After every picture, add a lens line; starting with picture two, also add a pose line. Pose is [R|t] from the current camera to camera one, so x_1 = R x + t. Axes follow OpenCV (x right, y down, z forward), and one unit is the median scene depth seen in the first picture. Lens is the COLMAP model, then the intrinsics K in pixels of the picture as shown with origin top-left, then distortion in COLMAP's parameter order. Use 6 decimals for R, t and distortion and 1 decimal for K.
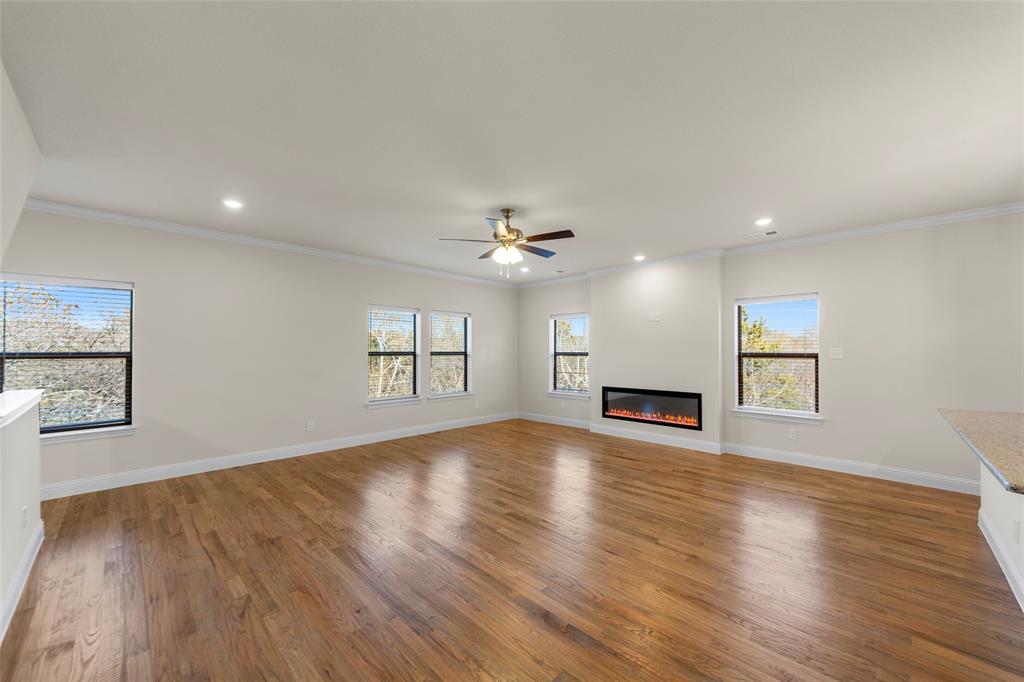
lens RADIAL K [[387.4, 0, 512.0], [0, 387.4, 349.1], [0, 0, 1]] dist [-0.000066, -0.000283]
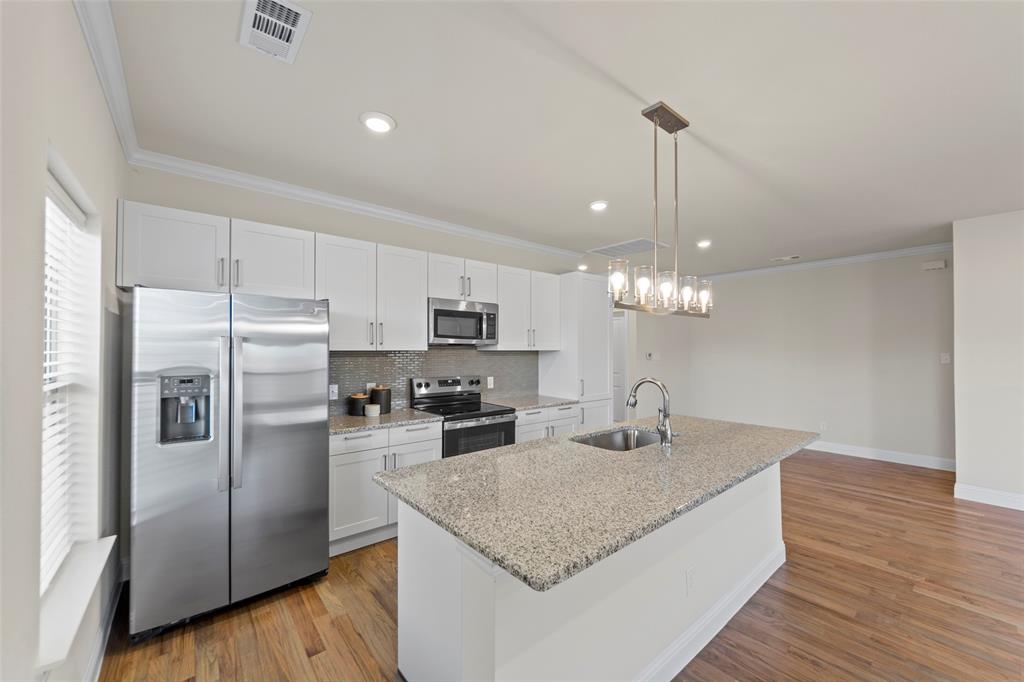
lens RADIAL K [[387.4, 0, 512.0], [0, 387.4, 349.1], [0, 0, 1]] dist [-0.000066, -0.000283]
pose [[-0.994750, 0.000768, 0.102333, 0.648406], [0.000460, 0.999995, -0.003030, -0.008416], [-0.102334, -0.002967, -0.994746, 0.756367]]
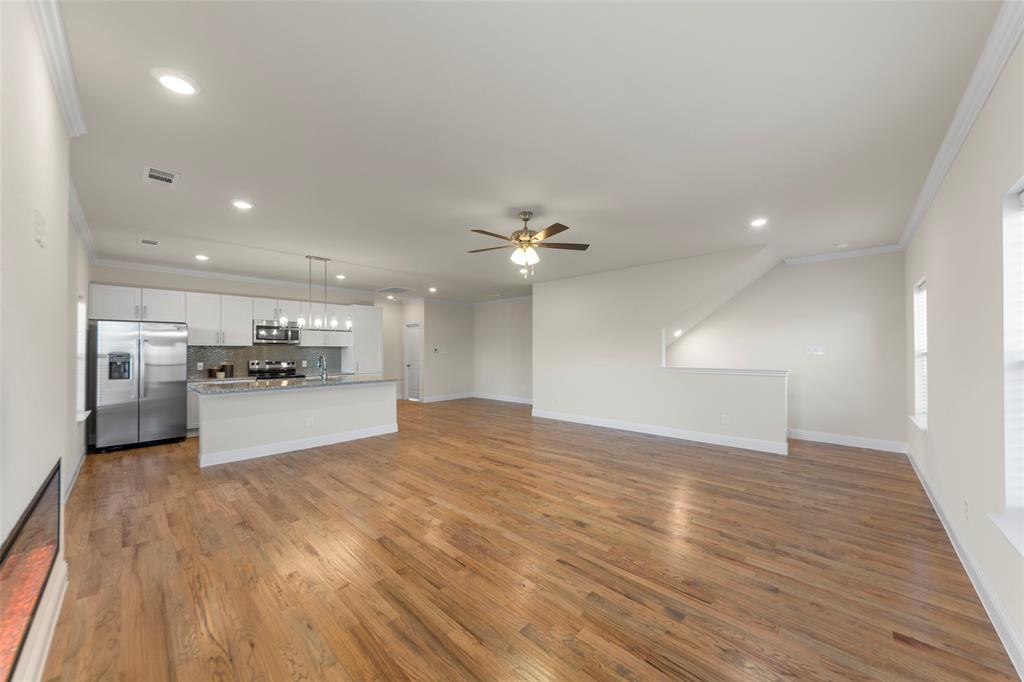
lens RADIAL K [[364.5, 0, 509.0], [0, 364.5, 346.0], [0, 0, 1]] dist [0.006806, -0.000040]
pose [[-0.999838, 0.002160, -0.017851, 0.035083], [0.002328, 0.999954, -0.009355, 0.004796], [0.017830, -0.009395, -0.999797, 1.359740]]
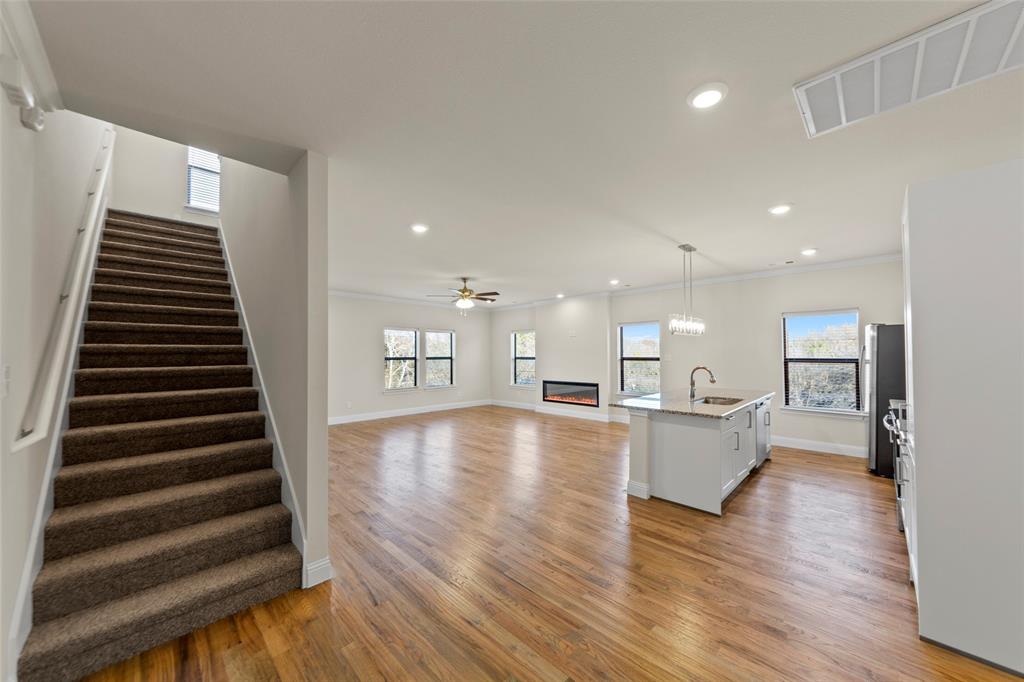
lens RADIAL K [[364.5, 0, 509.0], [0, 364.5, 346.0], [0, 0, 1]] dist [0.006806, -0.000040]
pose [[0.999933, -0.003976, -0.010842, 0.143104], [0.003770, 0.999814, -0.018933, -0.009805], [0.010915, 0.018891, 0.999762, -0.463983]]
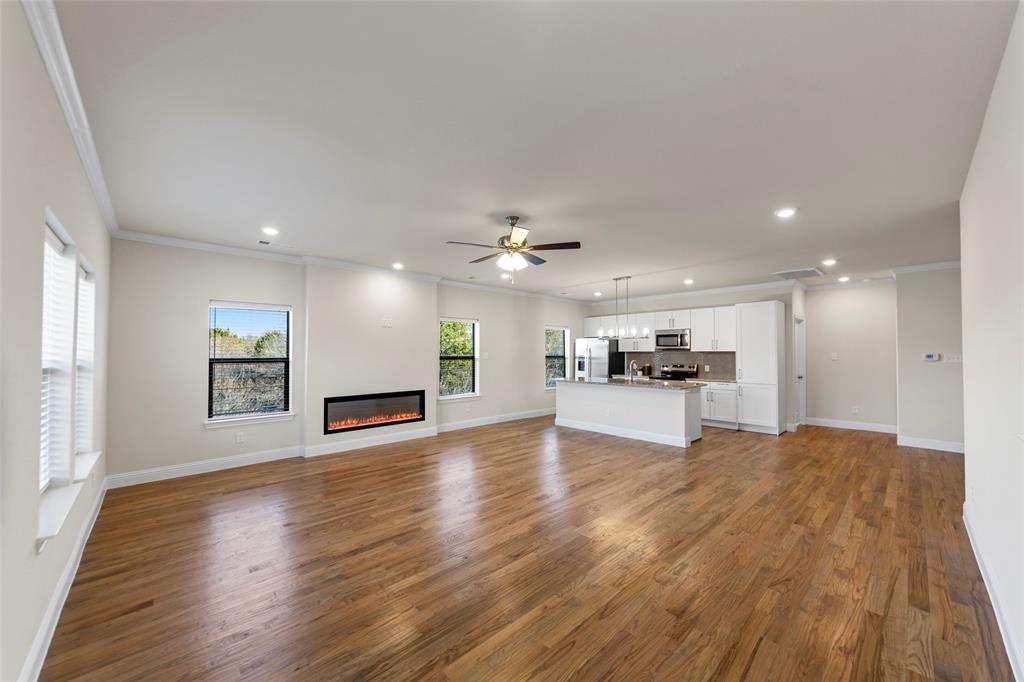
lens RADIAL K [[380.7, 0, 522.1], [0, 380.7, 345.8], [0, 0, 1]] dist [0.000615, 0.000004]
pose [[0.024524, 0.021221, 0.999474, -0.692828], [0.000027, 0.999775, -0.021228, 0.000933], [-0.999699, 0.000548, 0.024518, 0.653352]]
